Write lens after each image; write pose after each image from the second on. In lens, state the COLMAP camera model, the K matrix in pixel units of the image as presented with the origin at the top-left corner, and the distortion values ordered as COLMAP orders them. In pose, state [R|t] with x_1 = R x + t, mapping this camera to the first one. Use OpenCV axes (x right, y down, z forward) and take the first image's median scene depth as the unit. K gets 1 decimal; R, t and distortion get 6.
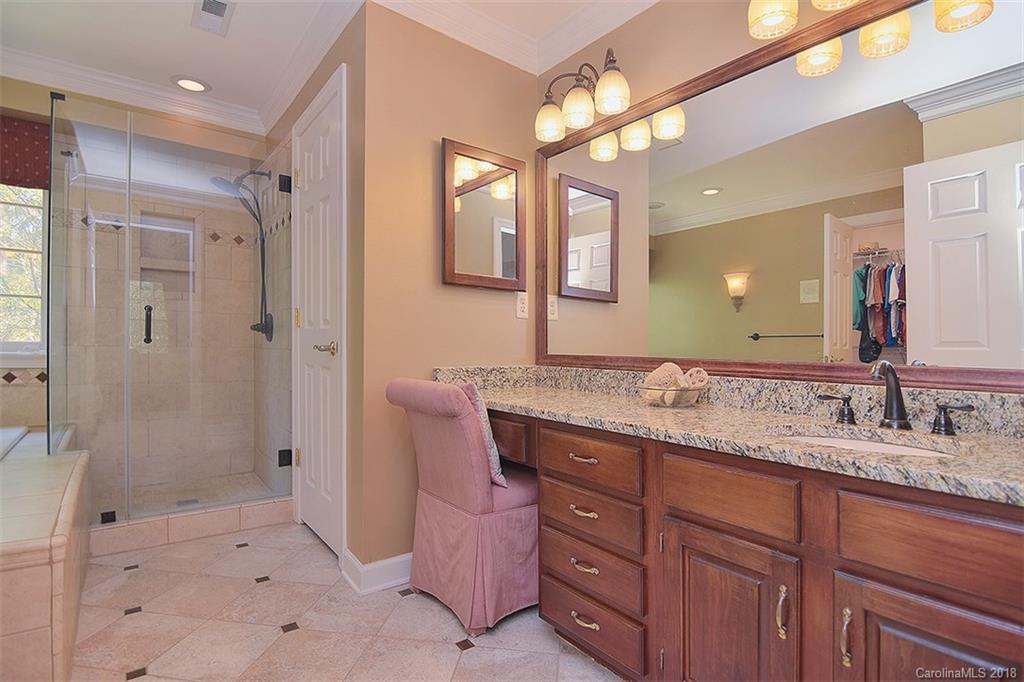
lens RADIAL K [[499.9, 0, 511.9], [0, 499.9, 344.4], [0, 0, 1]] dist [-0.021928, -0.002171]
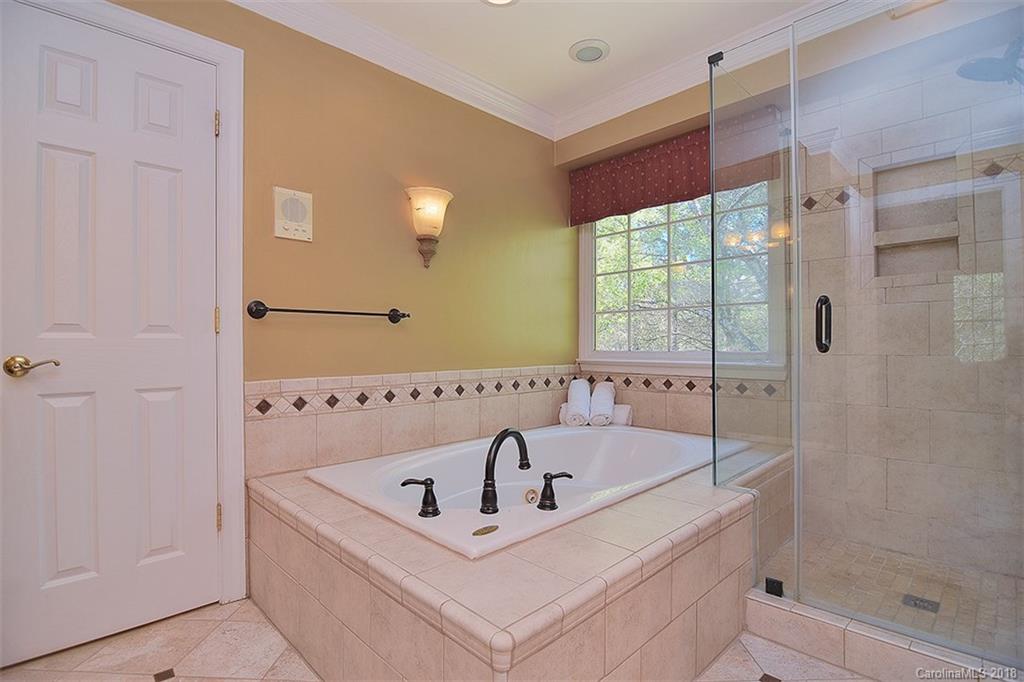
lens RADIAL K [[499.9, 0, 511.6], [0, 499.9, 349.6], [0, 0, 1]] dist [-0.021928, -0.002171]
pose [[0.112506, -0.012921, -0.993567, -0.106392], [0.010278, 0.999877, -0.011840, -0.001786], [0.993598, -0.008880, 0.112625, 0.450527]]
